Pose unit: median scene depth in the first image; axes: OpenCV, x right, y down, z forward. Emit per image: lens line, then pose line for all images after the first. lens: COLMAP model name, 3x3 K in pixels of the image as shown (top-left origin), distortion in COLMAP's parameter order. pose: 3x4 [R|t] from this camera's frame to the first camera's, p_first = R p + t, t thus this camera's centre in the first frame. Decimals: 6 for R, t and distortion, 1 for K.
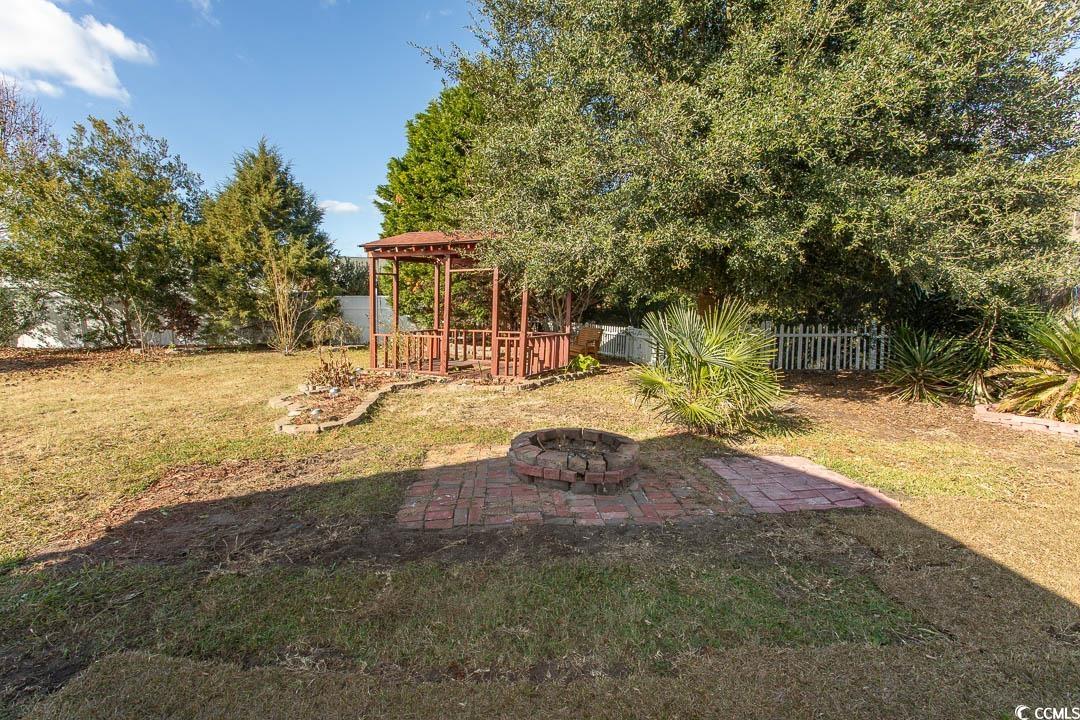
lens RADIAL K [[509.3, 0, 539.8], [0, 509.3, 358.6], [0, 0, 1]] dist [0.002111, 0.001485]
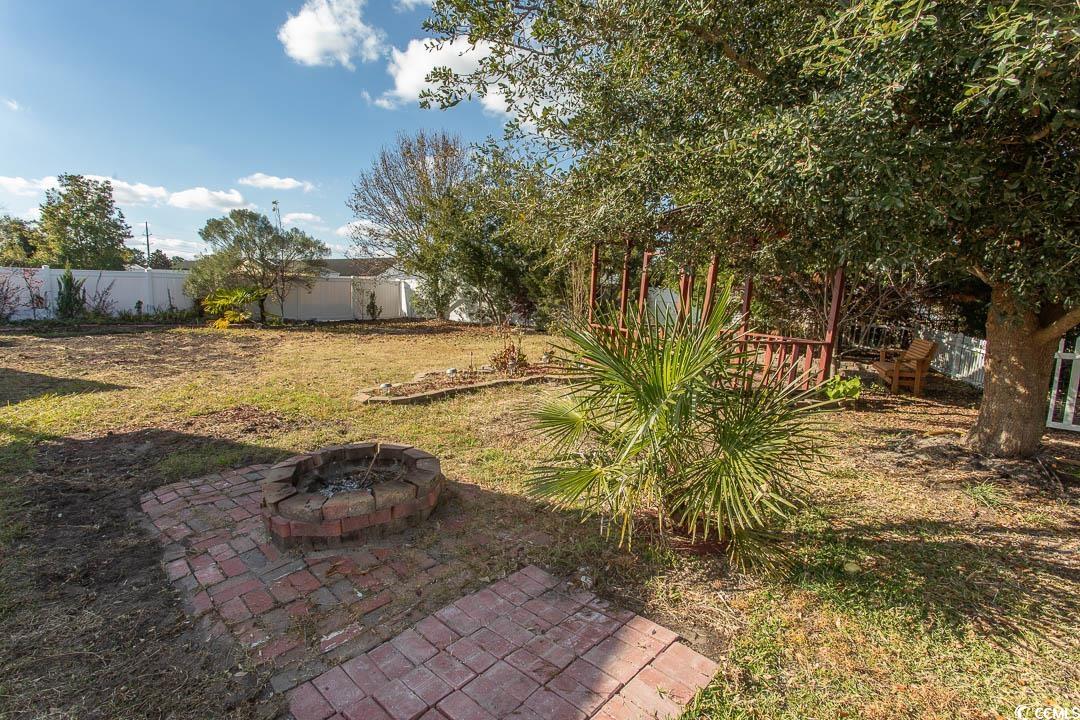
lens RADIAL K [[509.3, 0, 530.5], [0, 509.3, 359.3], [0, 0, 1]] dist [0.002111, 0.001485]
pose [[0.674236, 0.115505, -0.729427, 0.213473], [-0.107502, 0.992523, 0.057798, -0.019196], [0.730649, 0.039446, 0.681612, 0.188343]]
